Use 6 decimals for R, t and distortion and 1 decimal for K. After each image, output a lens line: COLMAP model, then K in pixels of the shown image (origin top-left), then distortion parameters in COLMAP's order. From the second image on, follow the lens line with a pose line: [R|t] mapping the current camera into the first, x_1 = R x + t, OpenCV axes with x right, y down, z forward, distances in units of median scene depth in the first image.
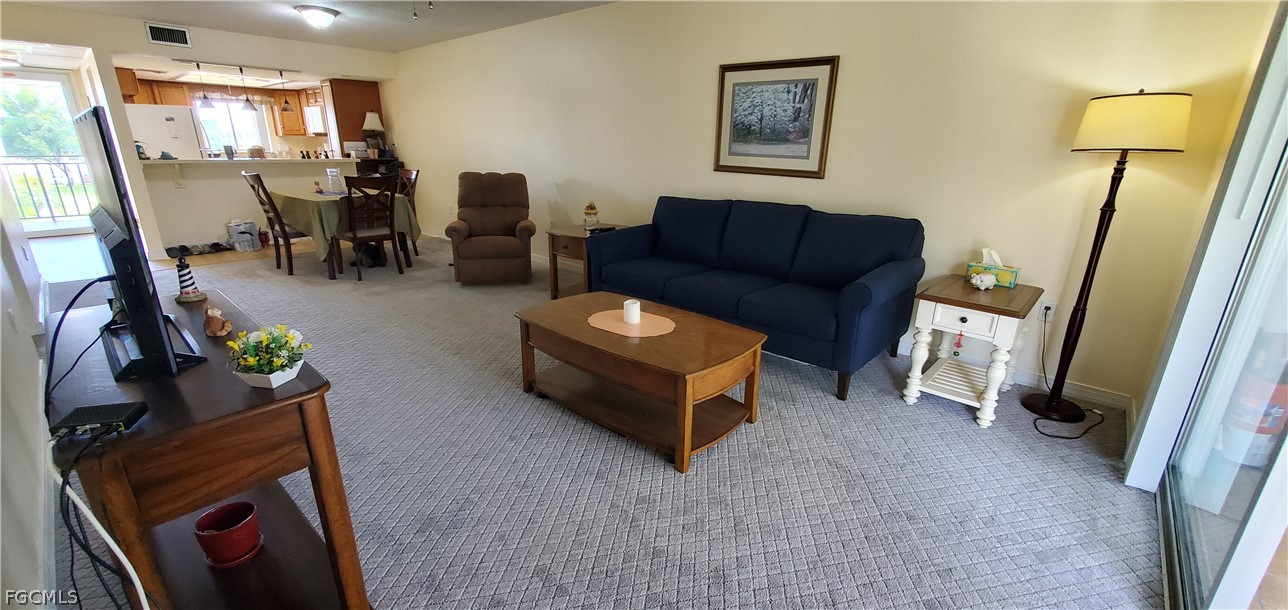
lens RADIAL K [[512.1, 0, 654.4], [0, 512.1, 306.8], [0, 0, 1]] dist [0.001122, -0.002095]
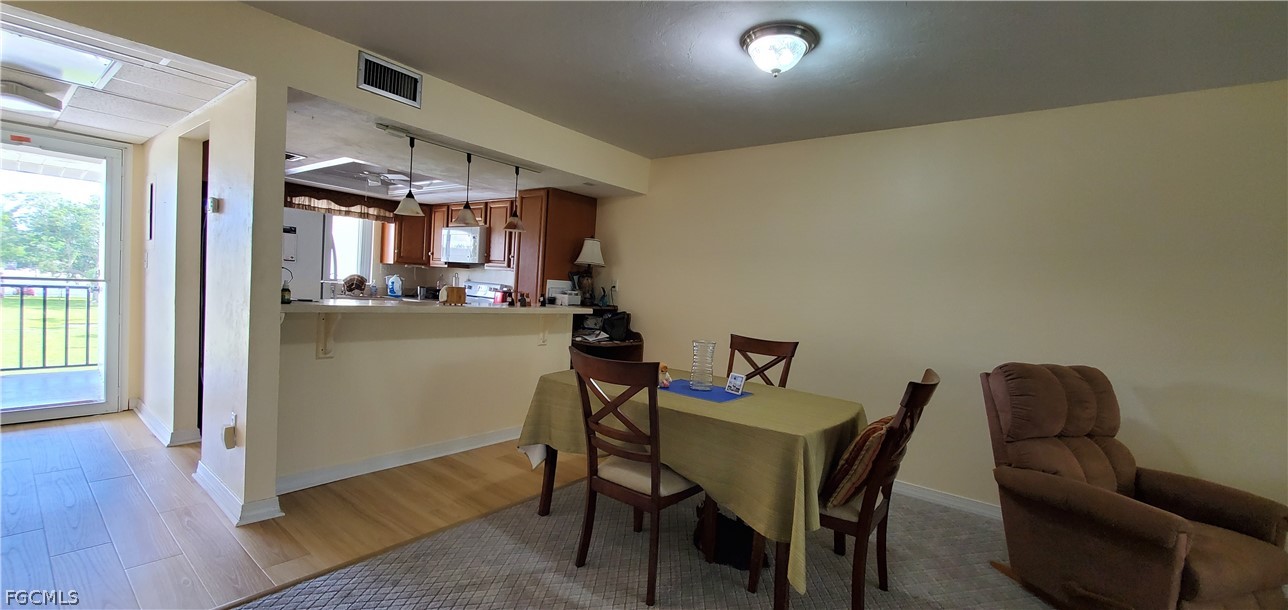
lens RADIAL K [[512.1, 0, 658.0], [0, 512.1, 312.9], [0, 0, 1]] dist [0.001122, -0.002095]
pose [[0.996319, 0.042534, 0.074421, -0.805755], [-0.022670, 0.968040, -0.249771, -0.197606], [-0.082666, 0.247164, 0.965441, 0.601488]]
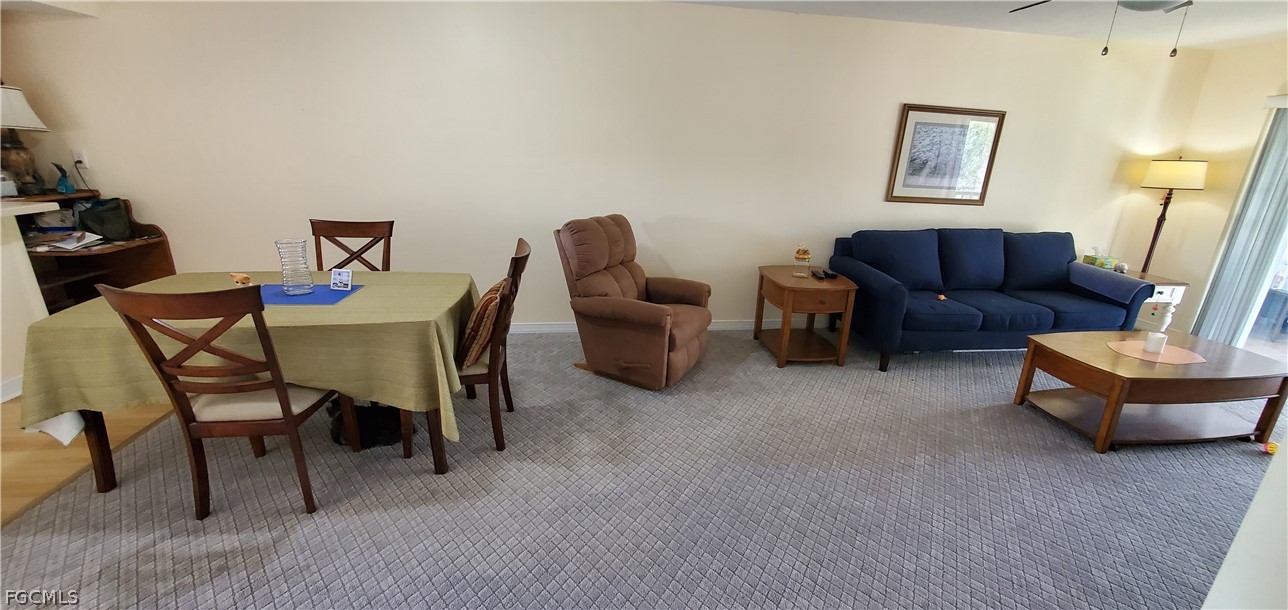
lens RADIAL K [[512.1, 0, 656.2], [0, 512.1, 309.7], [0, 0, 1]] dist [0.001122, -0.002095]
pose [[0.651909, -0.224646, 0.724258, -0.857543], [0.202315, 0.972016, 0.119390, -0.230239], [-0.730810, 0.068697, 0.679115, 0.548588]]
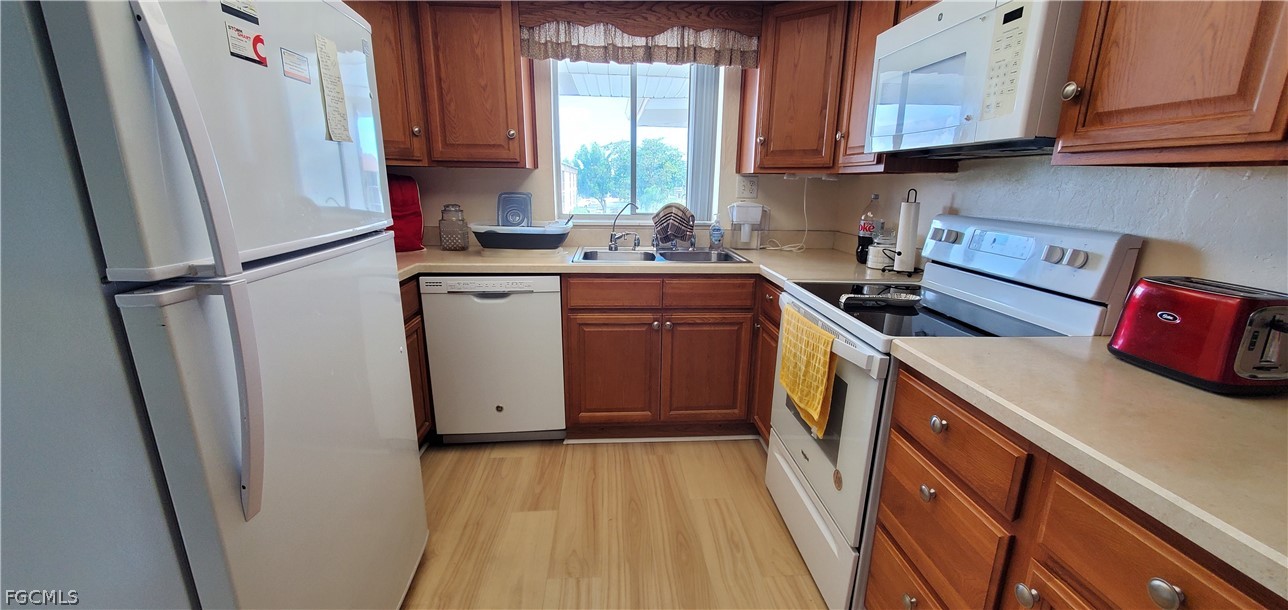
lens RADIAL K [[512.1, 0, 652.1], [0, 512.1, 309.8], [0, 0, 1]] dist [0.001122, -0.002095]
pose [[0.717709, 0.162188, -0.677192, -1.089131], [-0.211654, 0.977296, 0.009745, -0.484369], [0.663398, 0.136336, 0.735741, 1.478144]]
